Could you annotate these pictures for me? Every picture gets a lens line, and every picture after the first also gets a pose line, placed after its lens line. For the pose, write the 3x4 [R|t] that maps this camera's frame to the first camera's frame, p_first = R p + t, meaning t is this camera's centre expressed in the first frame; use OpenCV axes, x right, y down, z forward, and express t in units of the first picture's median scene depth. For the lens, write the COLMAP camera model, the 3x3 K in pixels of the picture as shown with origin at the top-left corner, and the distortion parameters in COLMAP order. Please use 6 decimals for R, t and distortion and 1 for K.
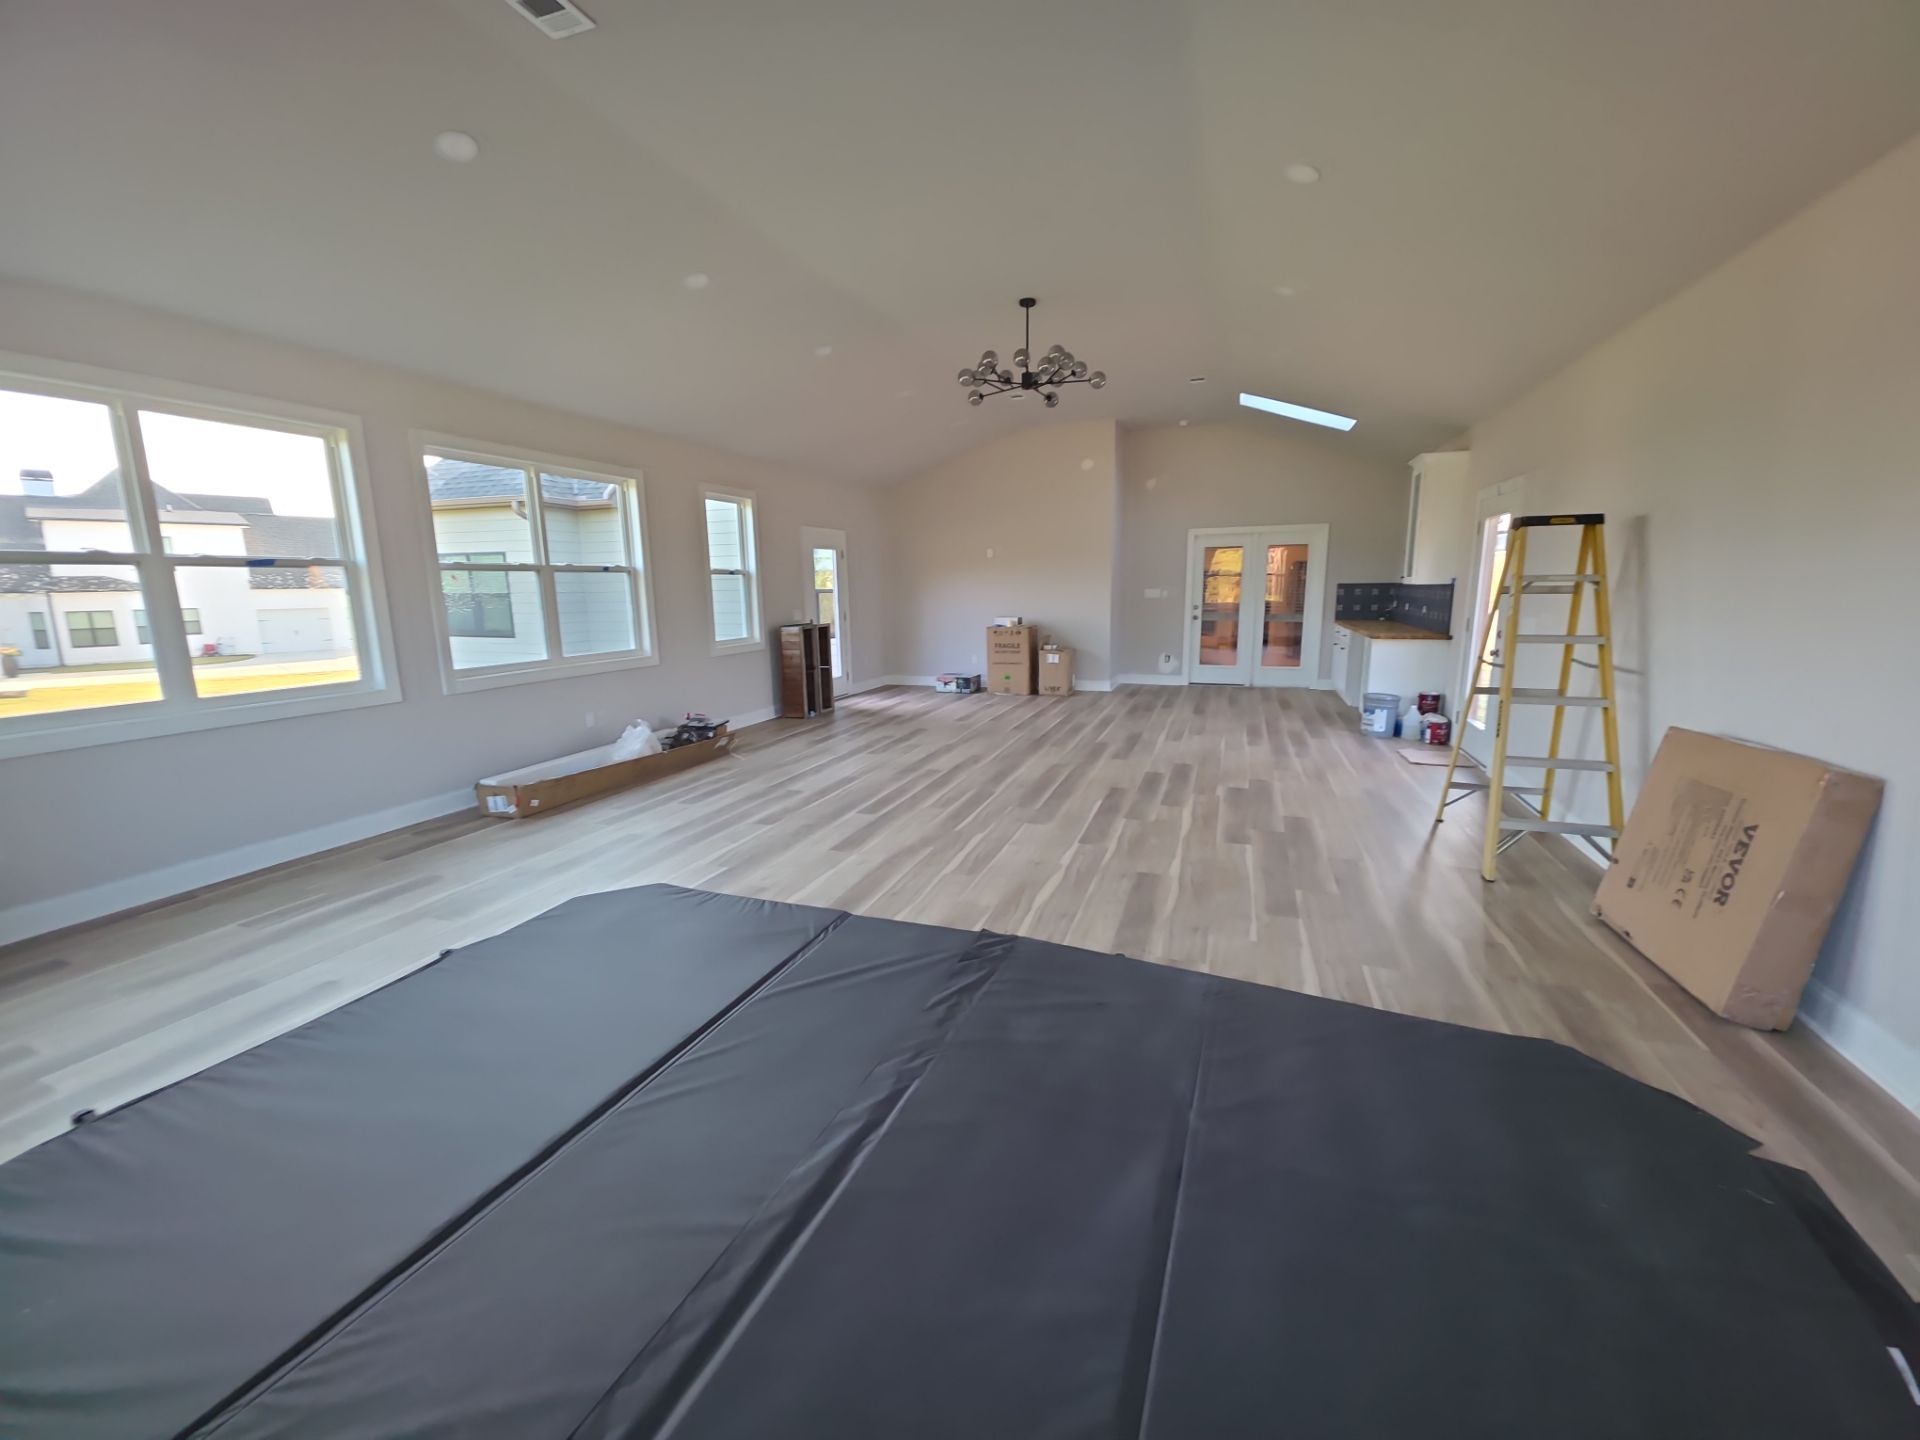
lens RADIAL K [[762.8, 0, 948.1], [0, 762.8, 714.4], [0, 0, 1]] dist [0.011776, -0.007619]
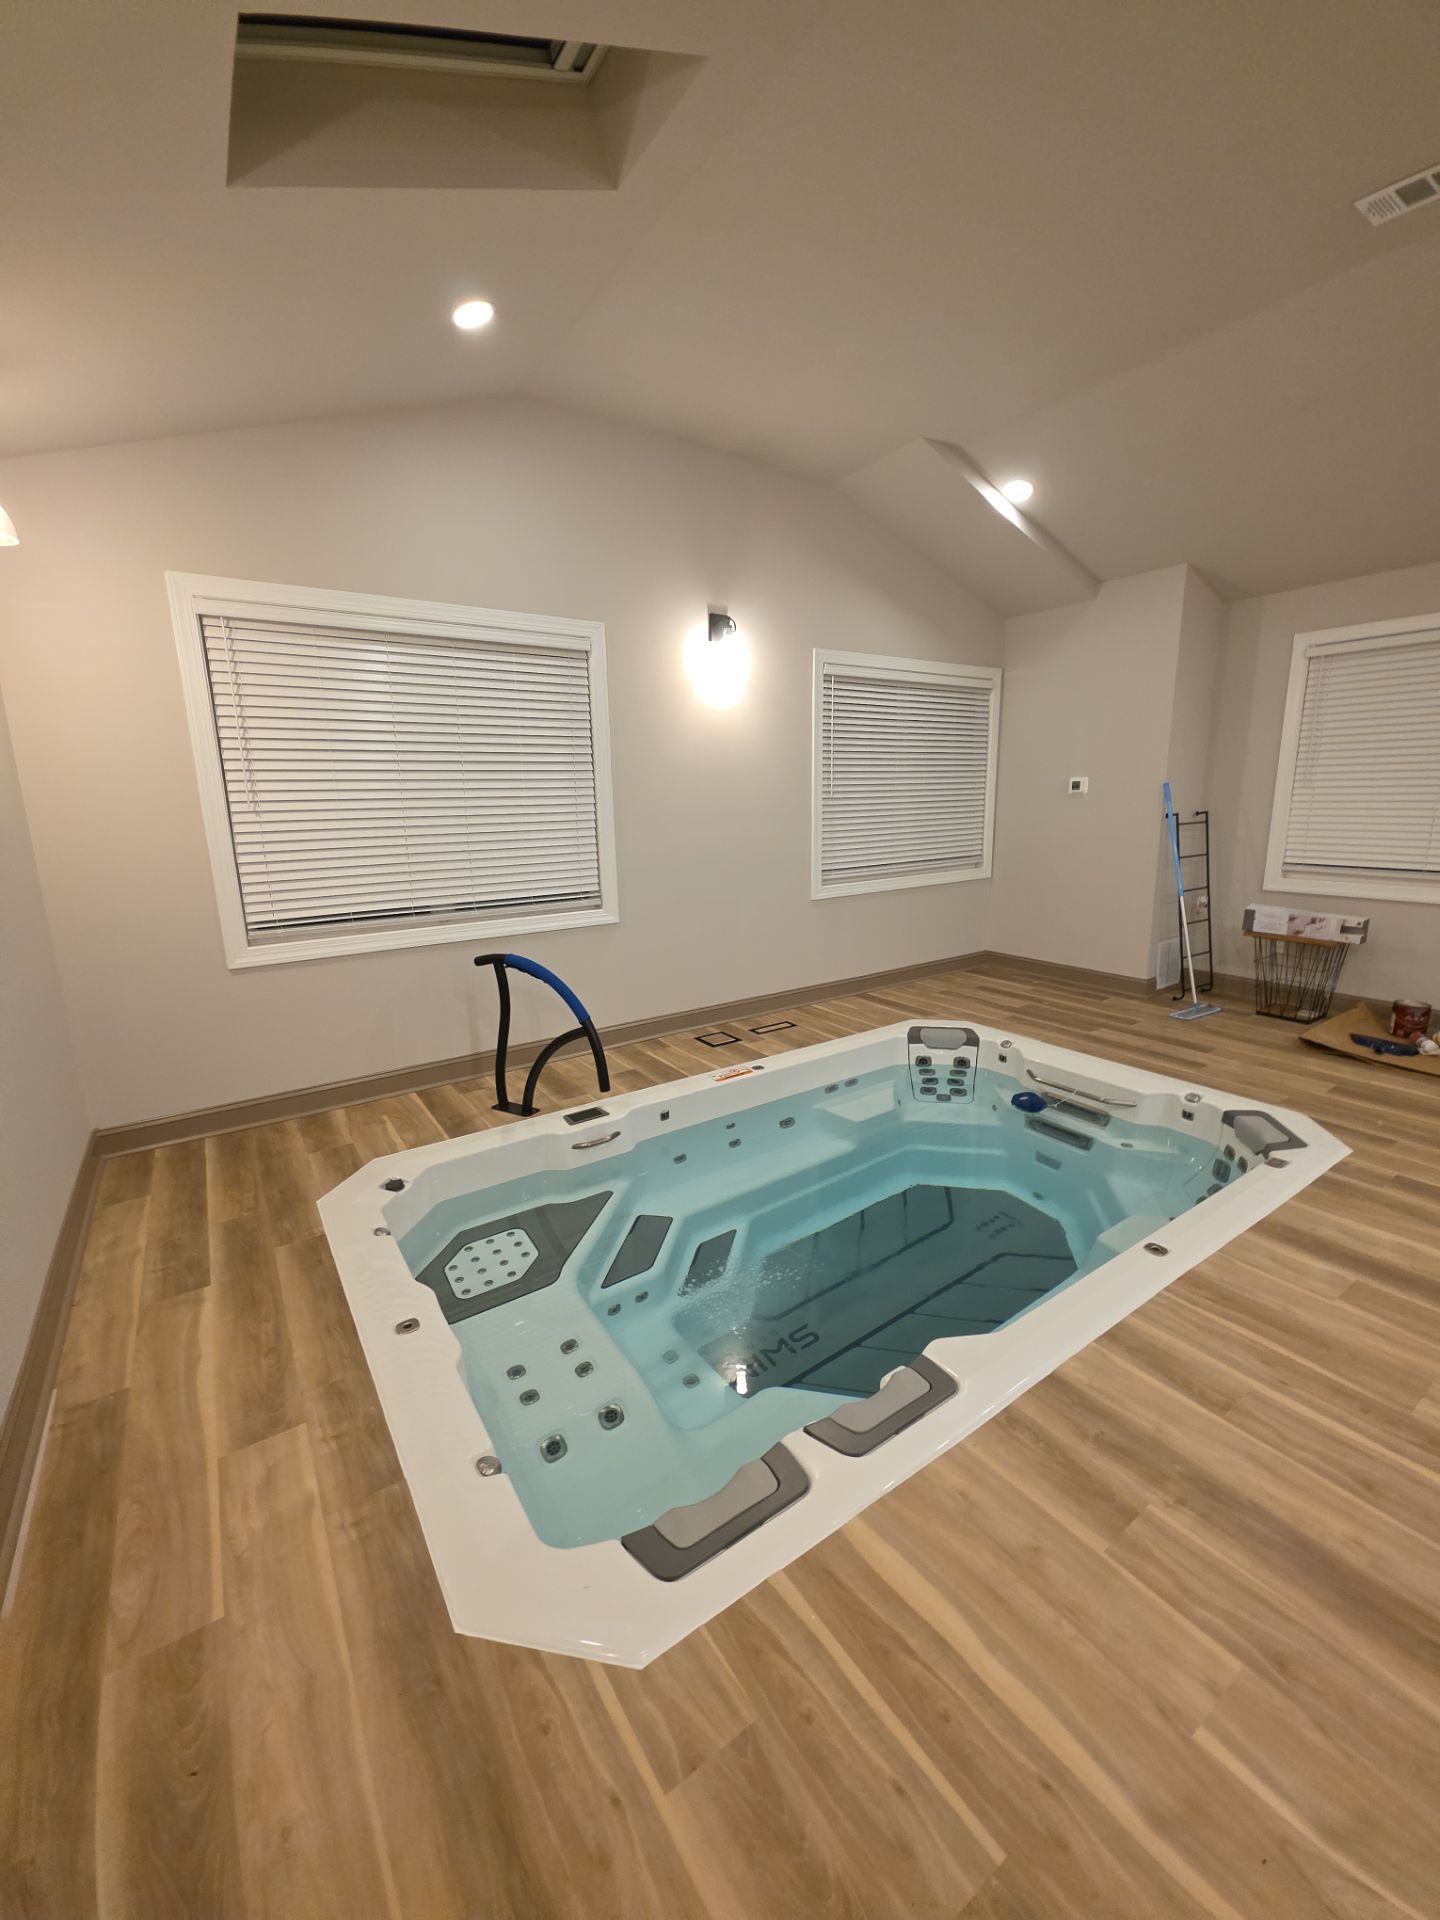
lens RADIAL K [[762.8, 0, 723.4], [0, 762.8, 950.2], [0, 0, 1]] dist [0.011776, -0.007619]
pose [[-0.574849, 0.187402, -0.796511, 0.528797], [-0.108962, 0.947220, 0.301500, -0.123488], [0.810972, 0.260107, -0.524088, 0.611215]]
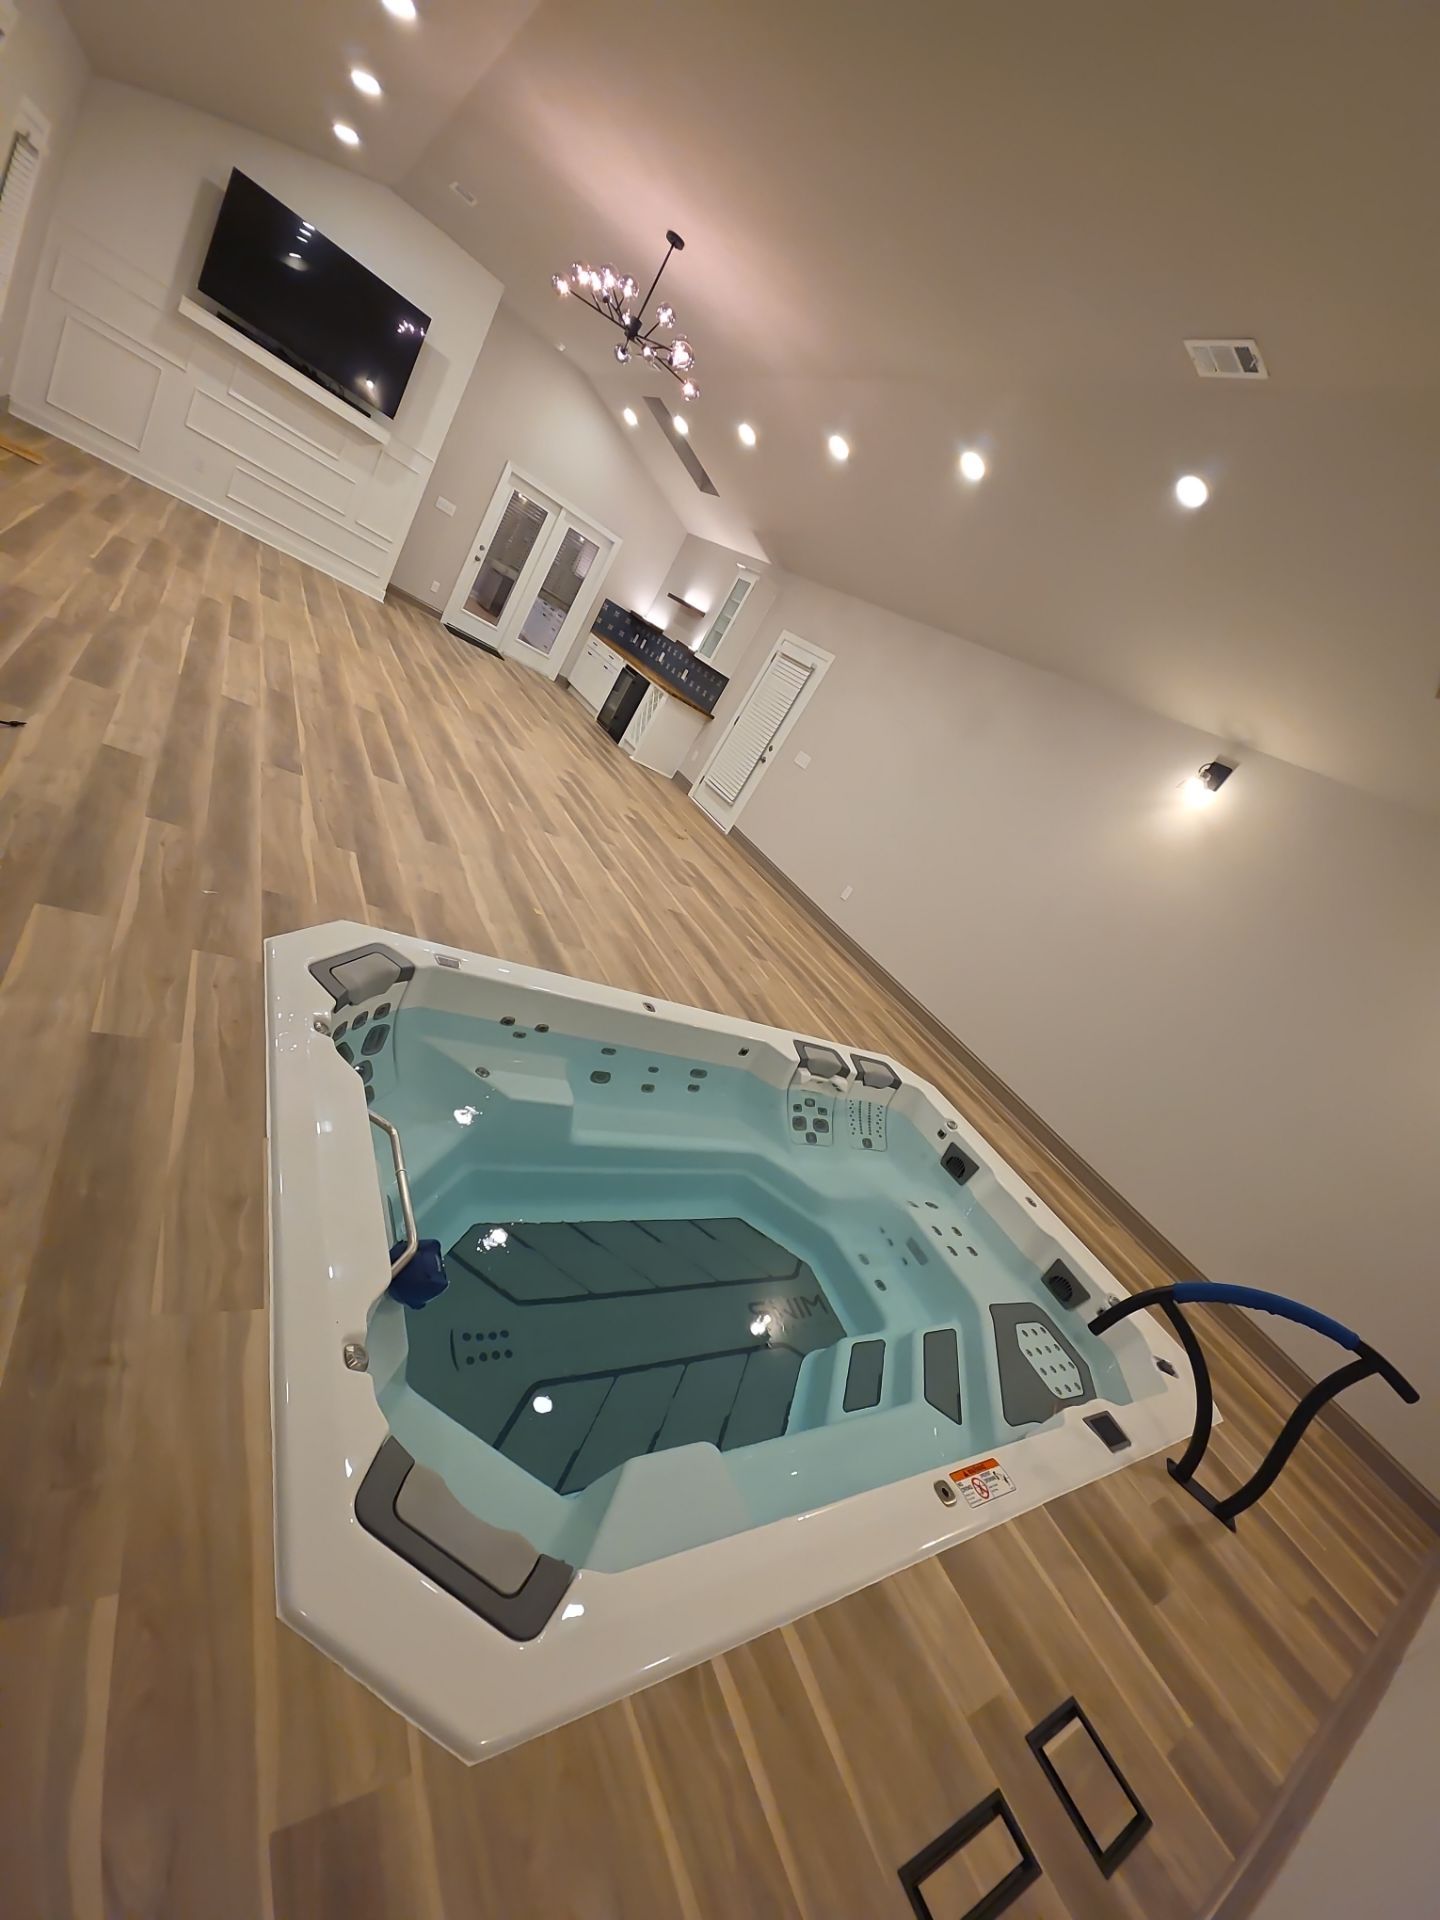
lens RADIAL K [[762.8, 0, 721.3], [0, 762.8, 955.5], [0, 0, 1]] dist [0.011776, -0.007619]
pose [[0.536733, 0.038394, 0.842878, -0.675532], [-0.401409, 0.890292, 0.215058, -0.034297], [-0.742151, -0.453768, 0.493261, 0.211477]]
